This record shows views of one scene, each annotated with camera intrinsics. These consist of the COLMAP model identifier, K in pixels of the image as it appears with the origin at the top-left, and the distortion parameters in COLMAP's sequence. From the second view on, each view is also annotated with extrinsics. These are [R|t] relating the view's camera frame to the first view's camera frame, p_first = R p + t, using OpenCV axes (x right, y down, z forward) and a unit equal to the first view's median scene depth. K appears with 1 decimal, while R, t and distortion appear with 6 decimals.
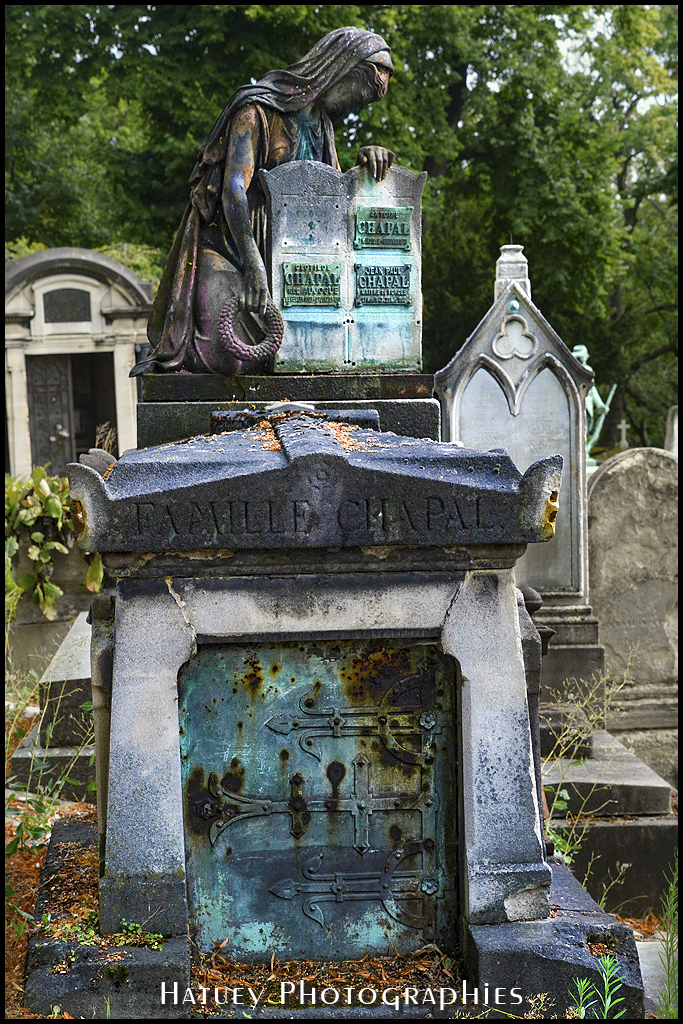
lens RADIAL K [[2228.4, 0, 341.5], [0, 2228.4, 512.0], [0, 0, 1]] dist [0.022507, 0.050218]
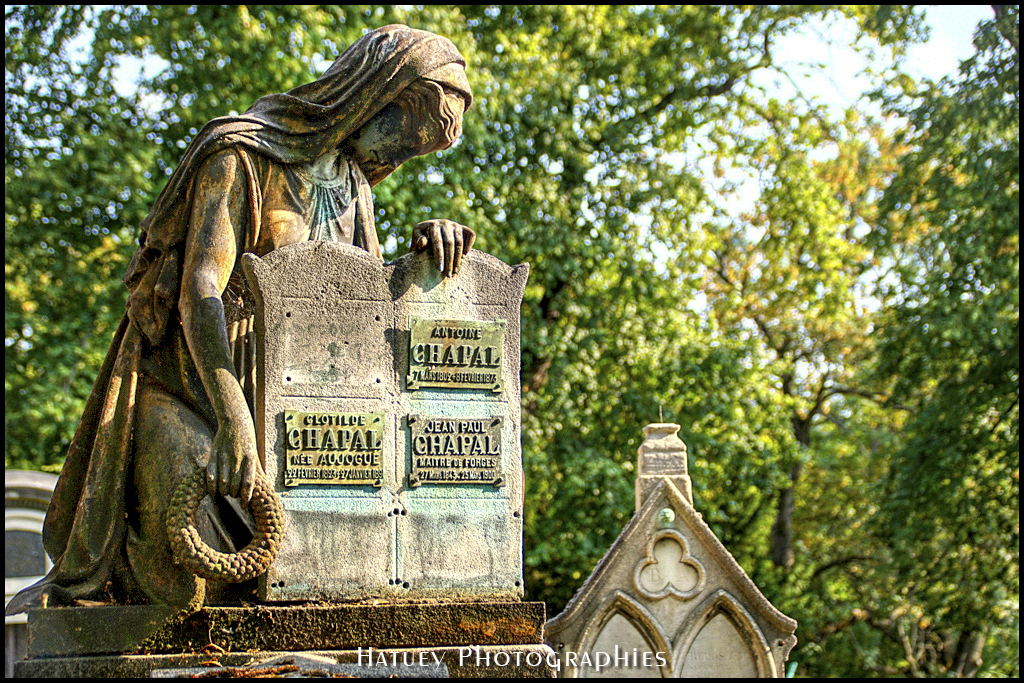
lens RADIAL K [[3008.6, 0, 512.5], [0, 3008.6, 351.3], [0, 0, 1]] dist [0.770746, -0.114848]
pose [[0.999471, -0.003204, 0.032368, 0.007896], [0.008400, 0.986804, -0.161699, 0.001193], [-0.031423, 0.161885, 0.986309, 0.209863]]
